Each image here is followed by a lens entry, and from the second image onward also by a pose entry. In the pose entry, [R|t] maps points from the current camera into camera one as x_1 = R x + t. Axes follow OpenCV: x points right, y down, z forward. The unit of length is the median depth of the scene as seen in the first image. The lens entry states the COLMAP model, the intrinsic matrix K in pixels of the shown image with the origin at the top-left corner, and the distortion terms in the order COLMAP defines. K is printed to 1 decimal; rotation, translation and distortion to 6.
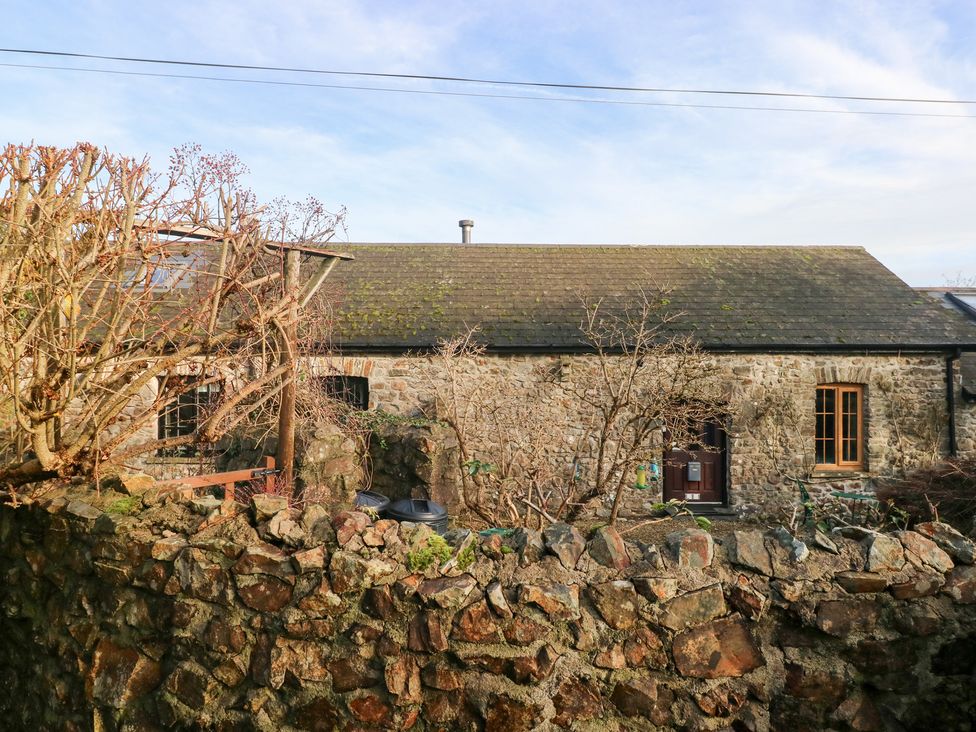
lens RADIAL K [[615.9, 0, 485.5], [0, 615.9, 357.1], [0, 0, 1]] dist [0.005504, -0.013204]
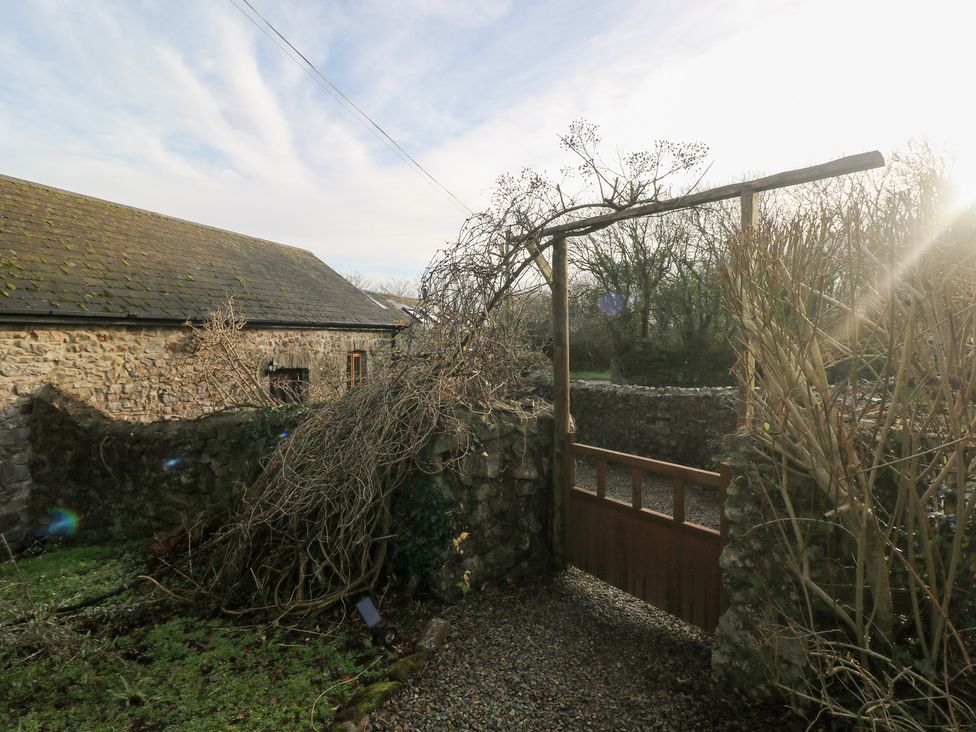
lens RADIAL K [[518.9, 0, 483.4], [0, 518.9, 357.7], [0, 0, 1]] dist [-0.000519, -0.013434]
pose [[0.332630, -0.039911, 0.942213, -0.460154], [-0.012181, 0.998839, 0.046609, -0.002256], [-0.942979, -0.026981, 0.331757, 0.322788]]
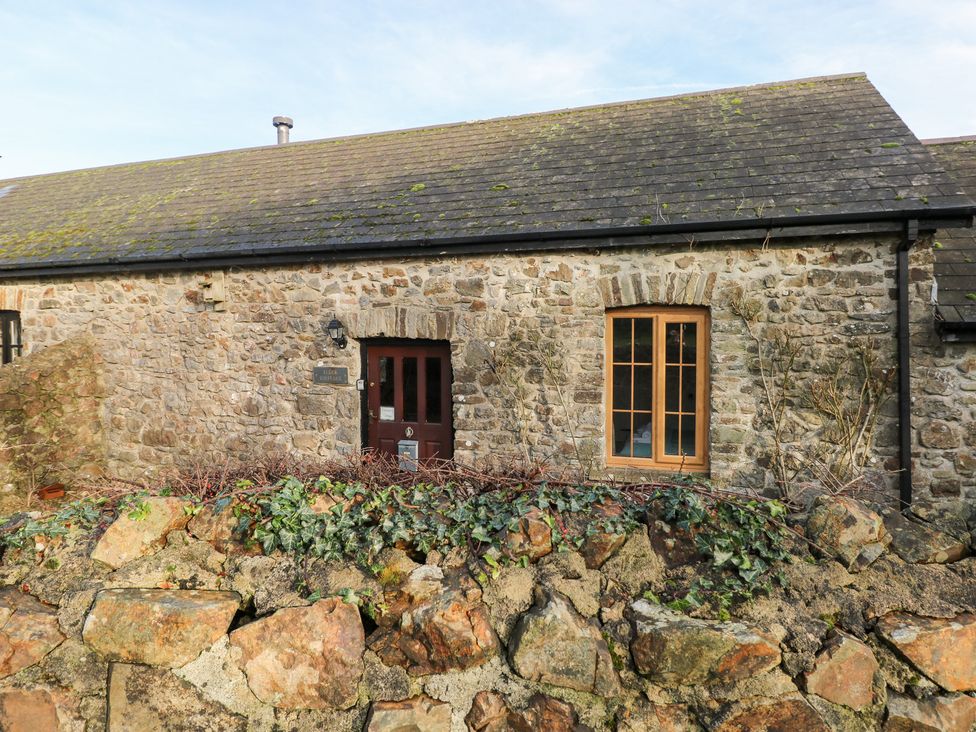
lens RADIAL K [[615.9, 0, 485.5], [0, 615.9, 357.1], [0, 0, 1]] dist [0.005504, -0.013204]
pose [[0.937397, 0.006664, -0.348198, 0.625563], [0.010908, 0.998765, 0.048480, 0.059114], [0.348091, -0.049243, 0.936166, 0.460558]]
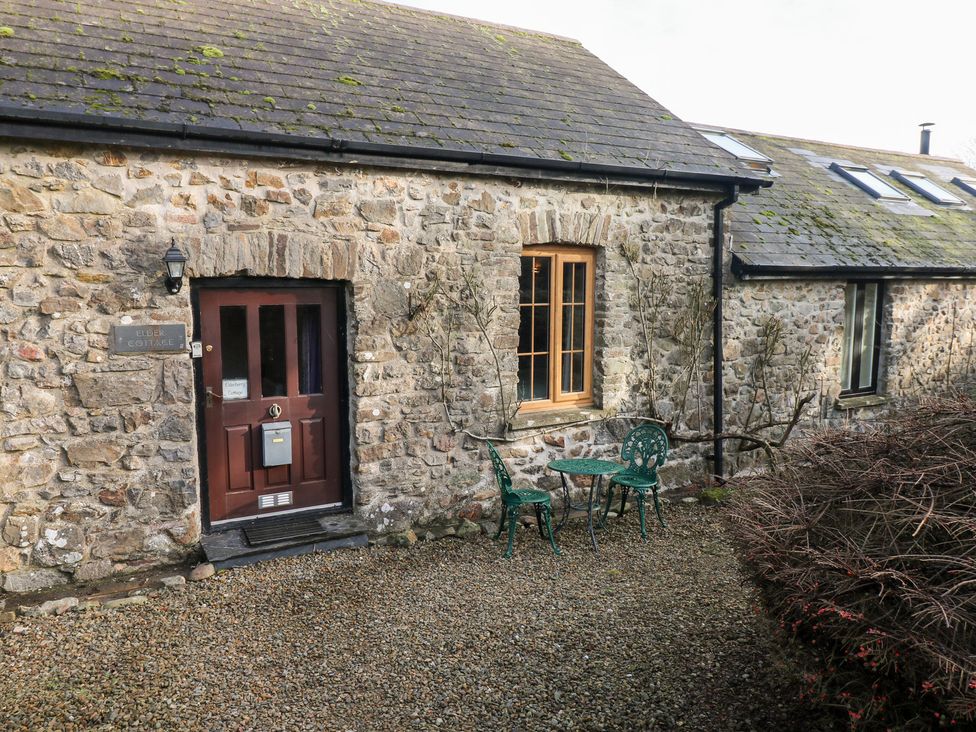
lens RADIAL K [[696.2, 0, 480.7], [0, 696.2, 352.7], [0, 0, 1]] dist [0.009203, -0.007413]
pose [[0.888154, -0.053484, 0.456424, 0.246329], [-0.002674, 0.992586, 0.121514, 0.061629], [-0.459539, -0.109143, 0.881426, 0.509243]]
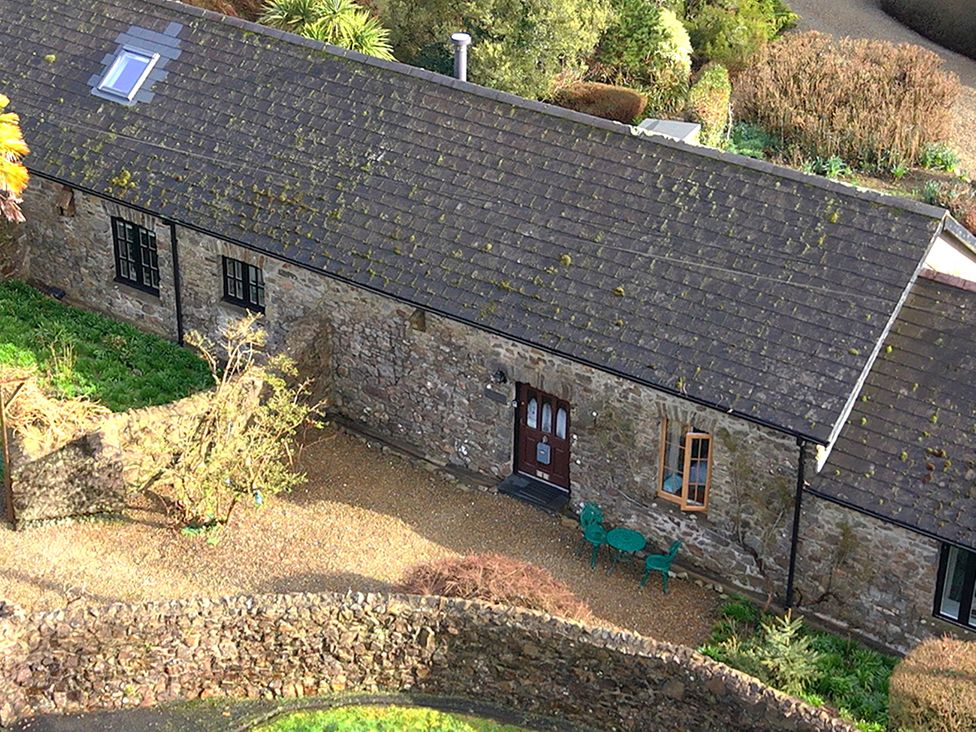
lens RADIAL K [[1880.2, 0, 488.0], [0, 1880.2, 366.0], [0, 0, 1]] dist [0.039710, 0.035298]
pose [[0.811433, 0.304910, -0.498605, 1.637212], [-0.006437, 0.857735, 0.514052, -1.373228], [0.584410, -0.413909, 0.697957, -0.956005]]
